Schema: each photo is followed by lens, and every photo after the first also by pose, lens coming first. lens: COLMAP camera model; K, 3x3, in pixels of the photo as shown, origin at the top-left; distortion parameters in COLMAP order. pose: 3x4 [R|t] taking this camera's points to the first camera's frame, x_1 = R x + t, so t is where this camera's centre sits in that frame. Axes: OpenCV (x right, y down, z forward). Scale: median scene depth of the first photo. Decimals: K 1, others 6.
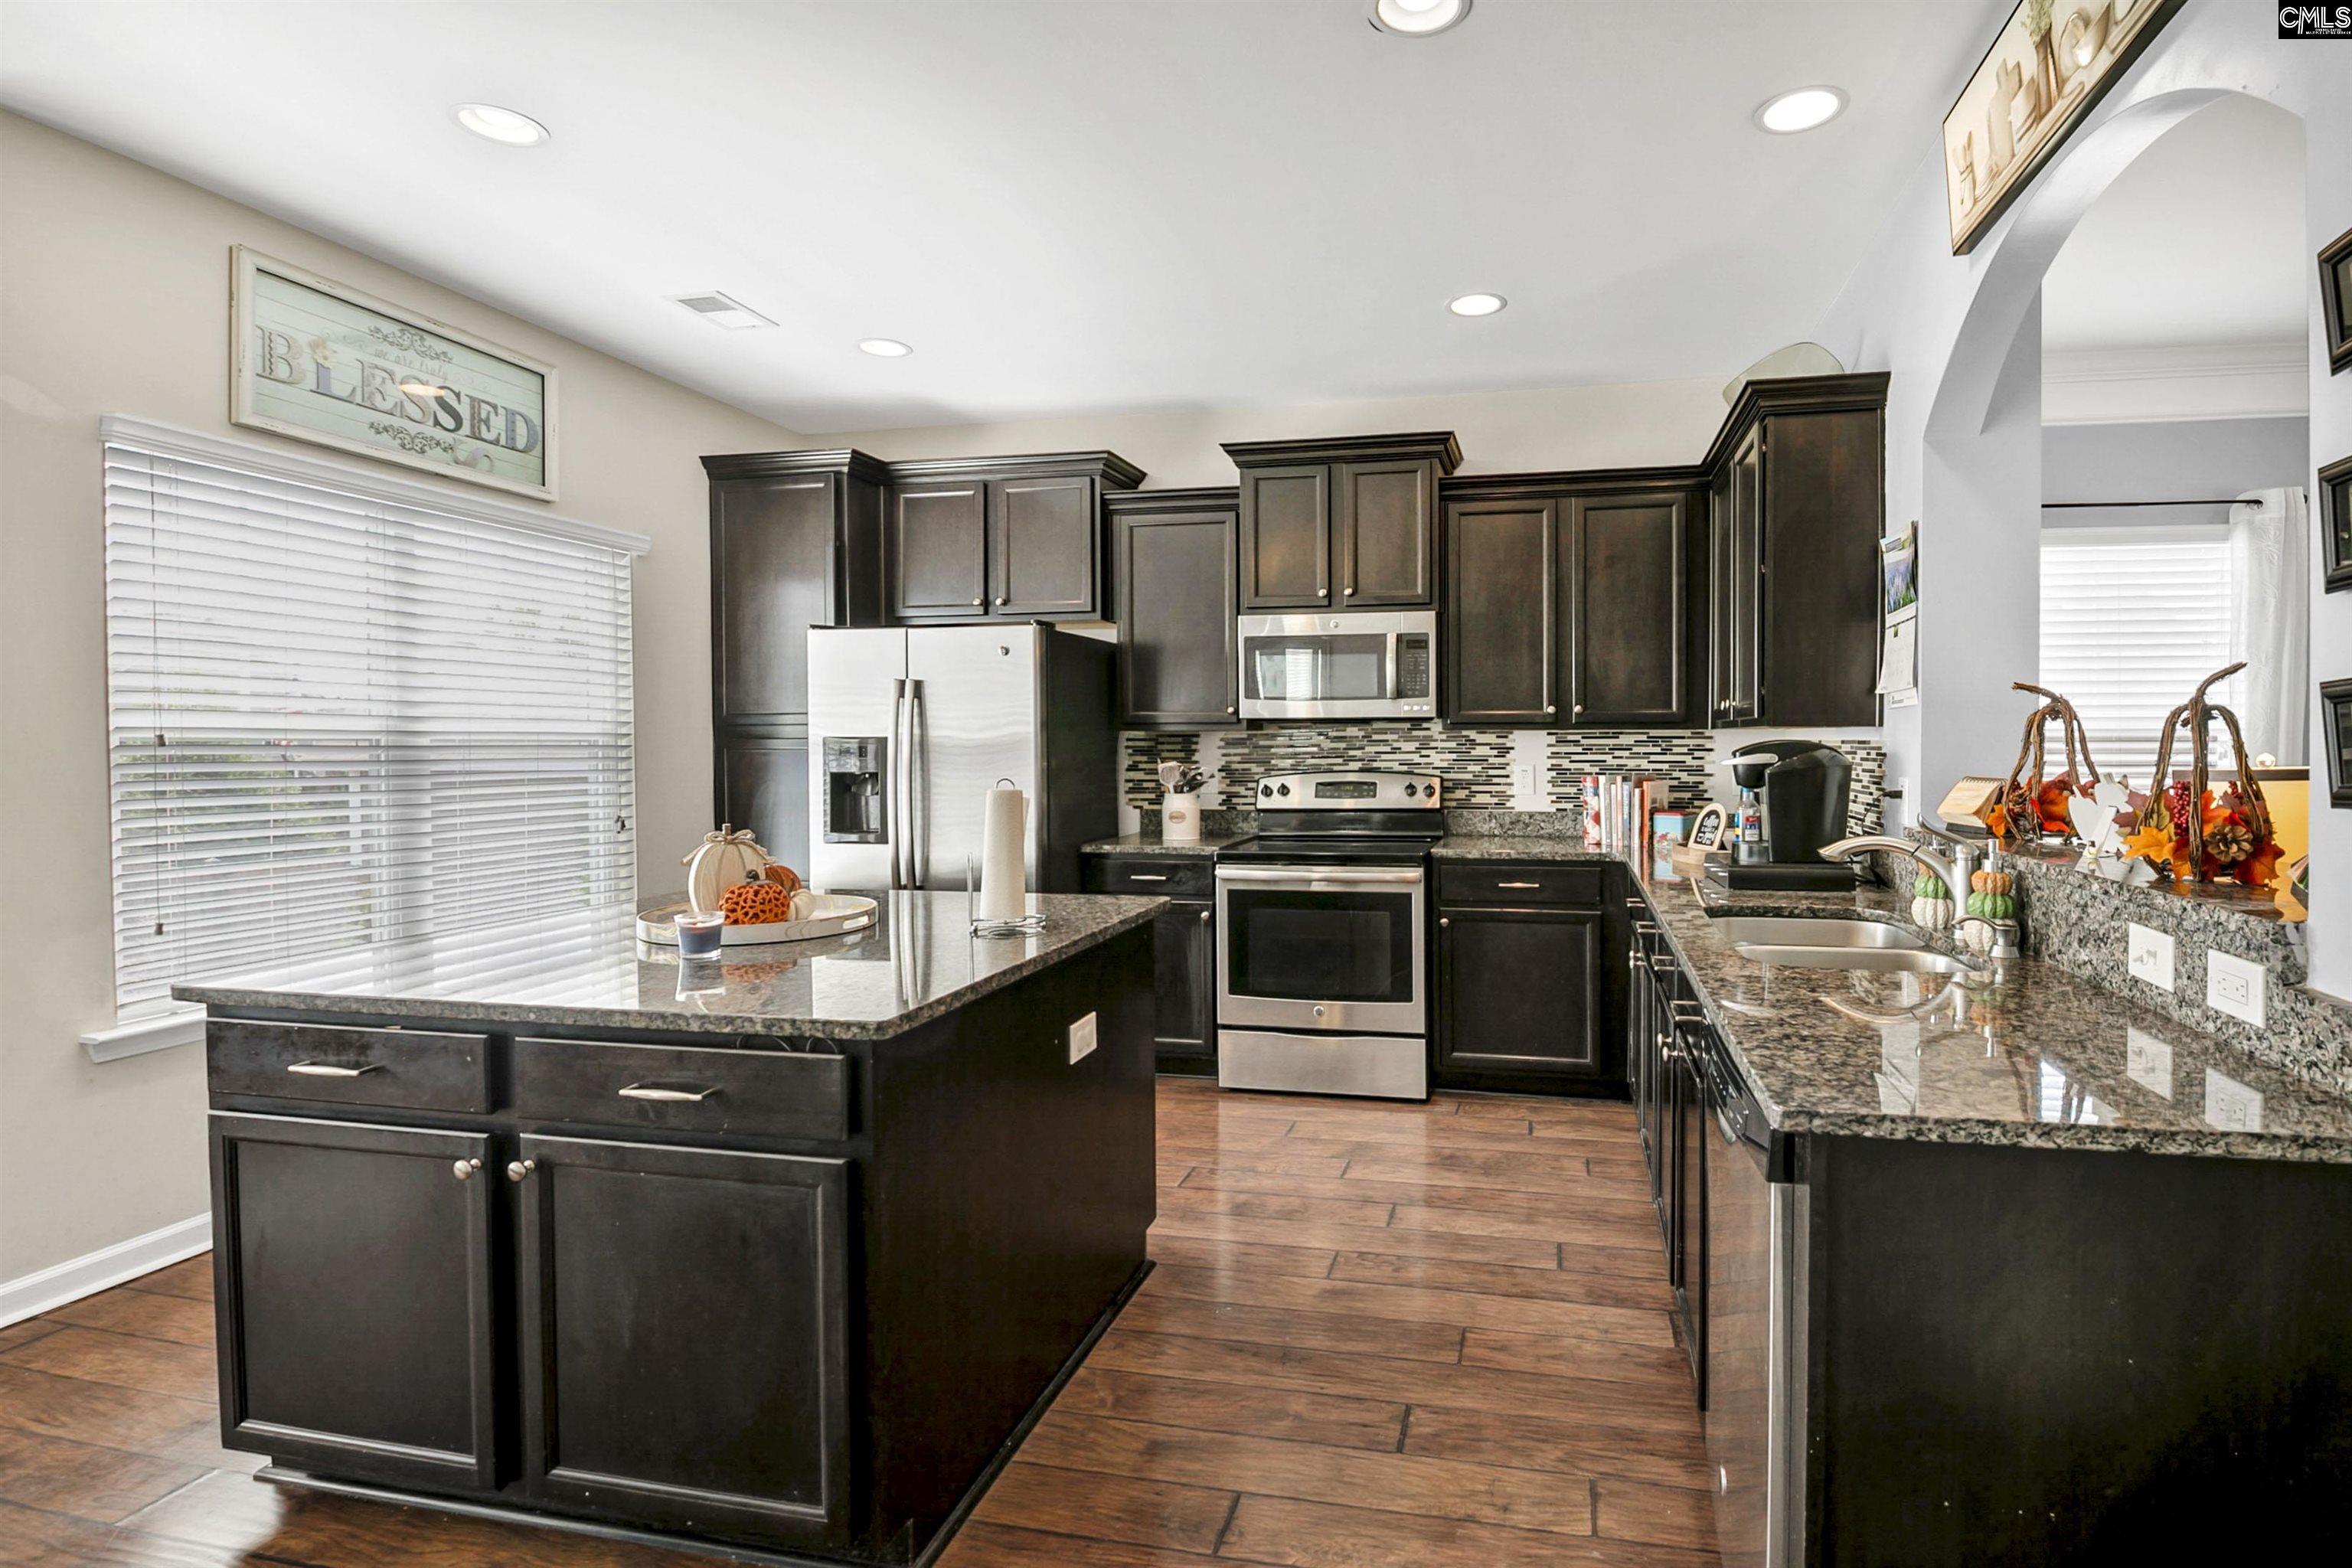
lens RADIAL K [[1066.1, 0, 1375.7], [0, 1066.1, 758.1], [0, 0, 1]] dist [0.001037, -0.000290]
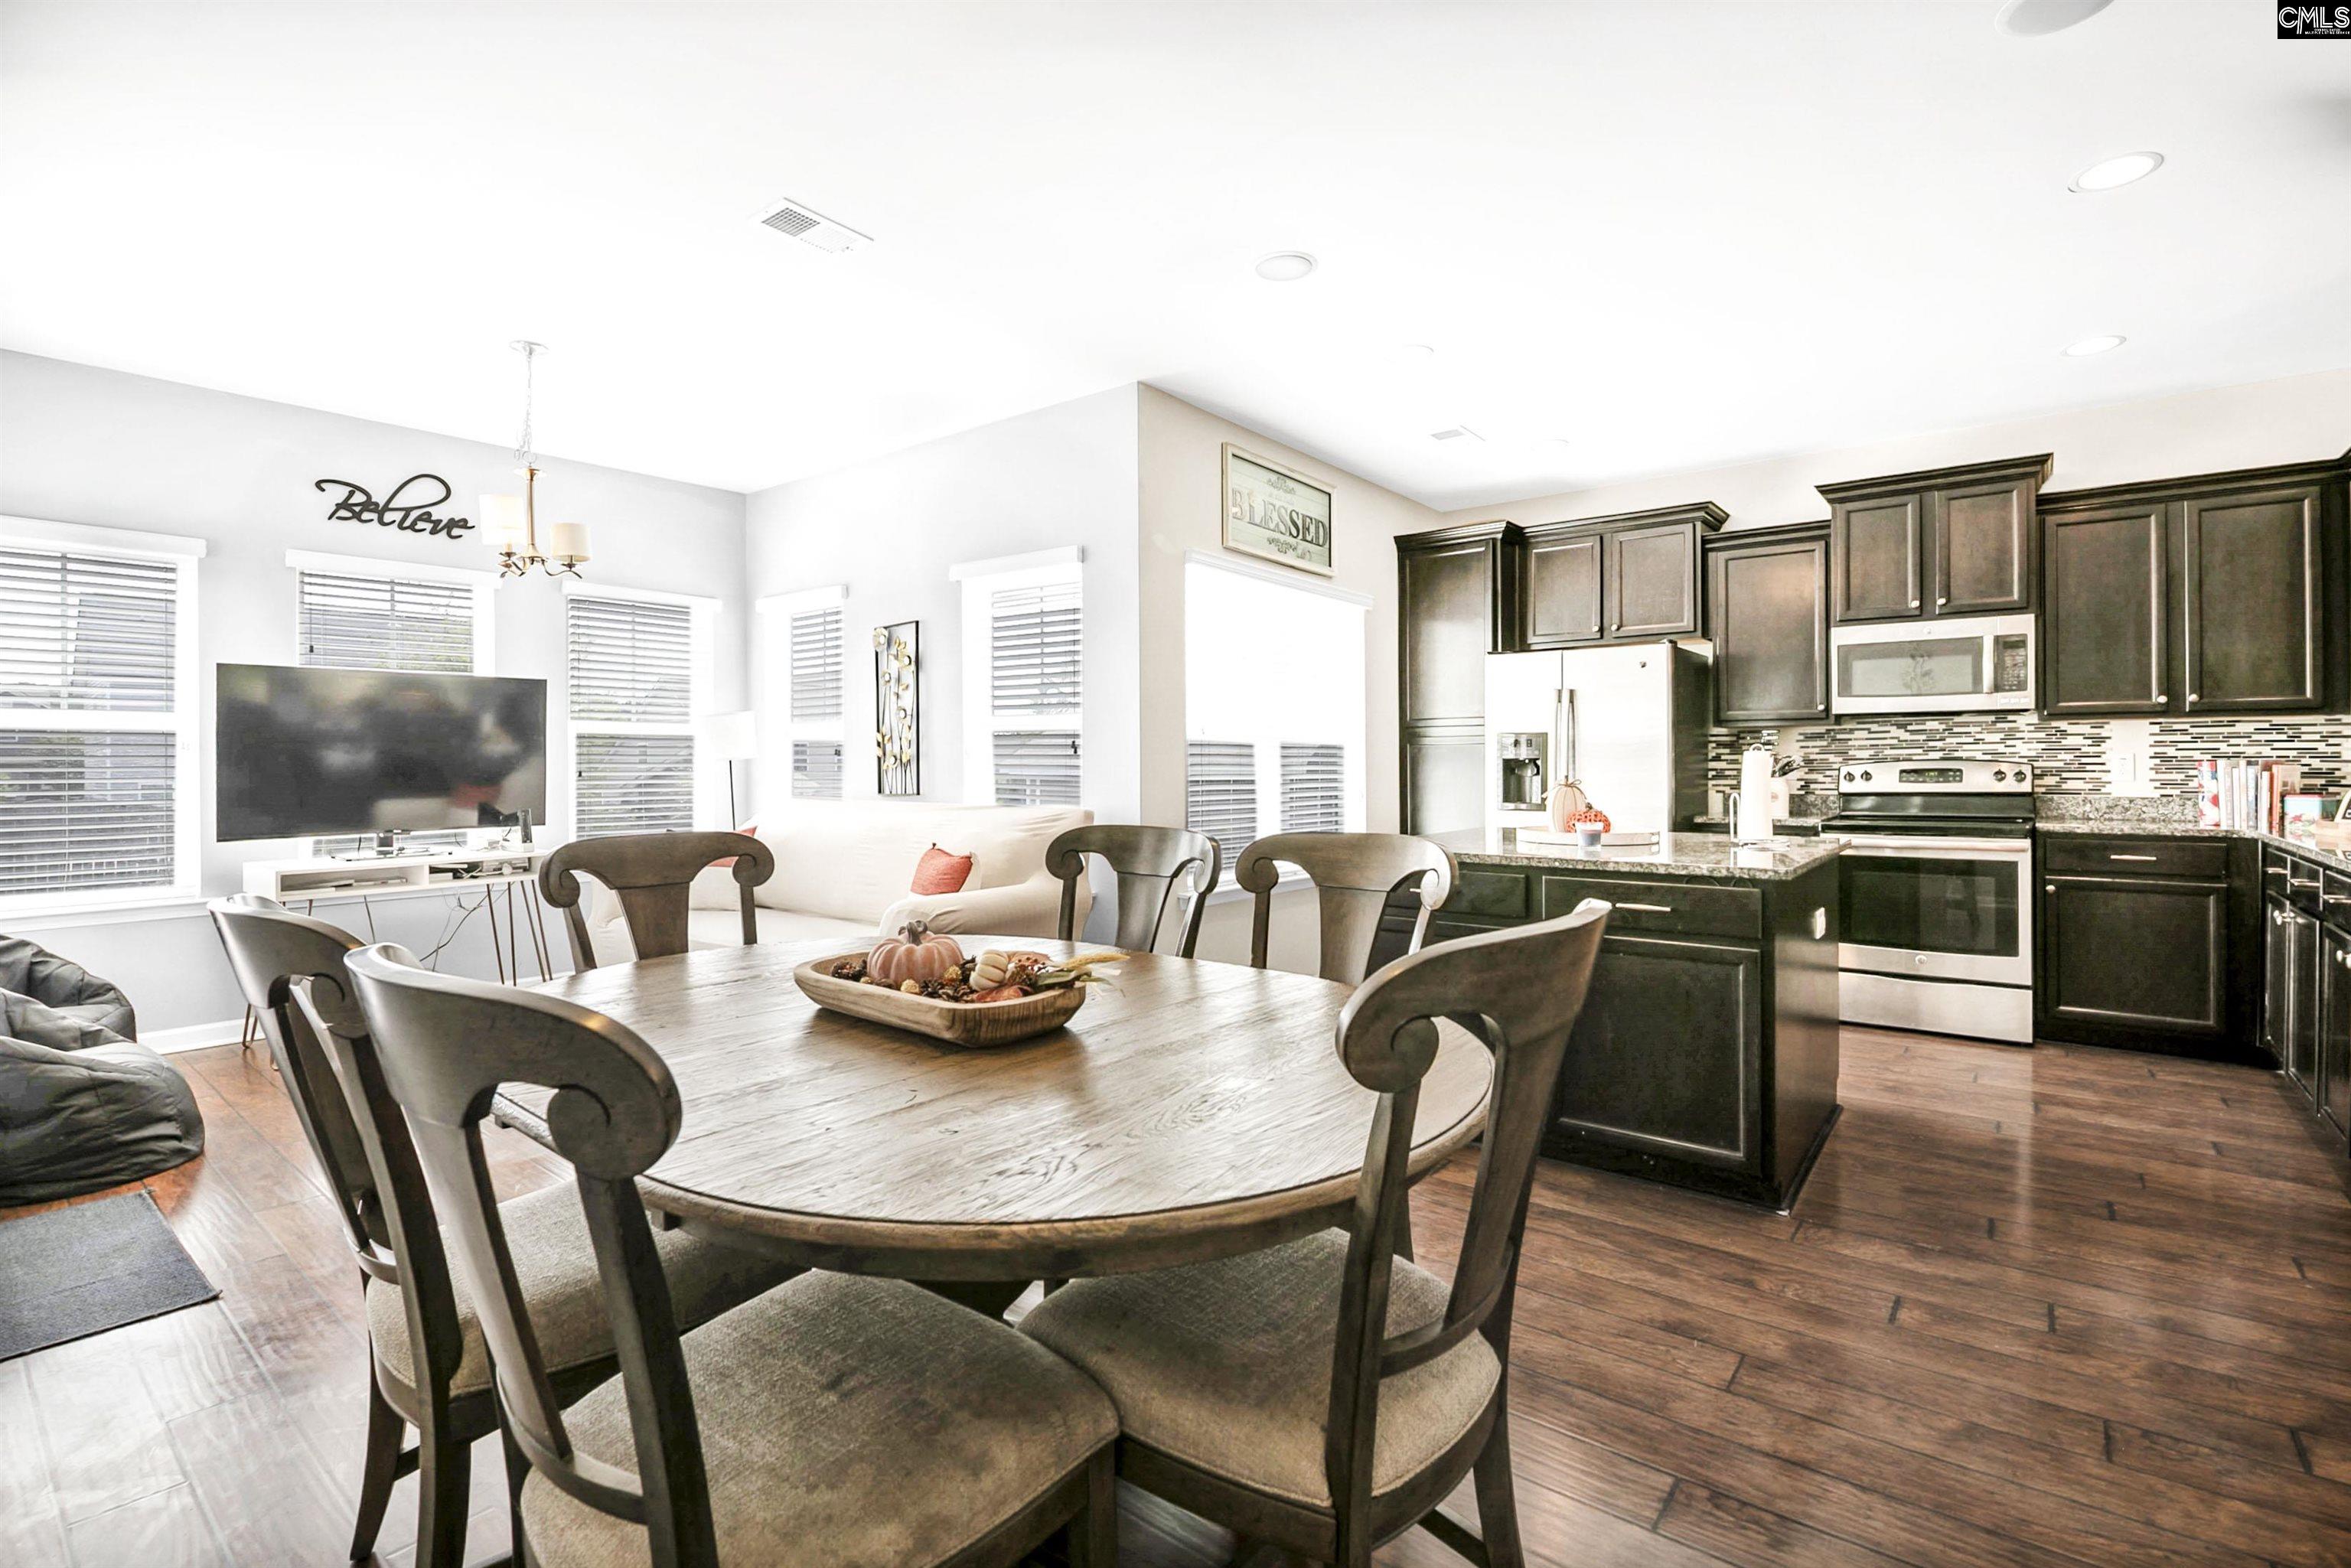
lens RADIAL K [[1044.1, 0, 1269.3], [0, 1044.1, 770.7], [0, 0, 1]] dist [-0.027840, -0.000657]
pose [[0.892970, 0.002805, -0.450107, -0.174749], [-0.007581, 0.999932, -0.008810, 0.042627], [0.450052, 0.011279, 0.892931, -0.323383]]
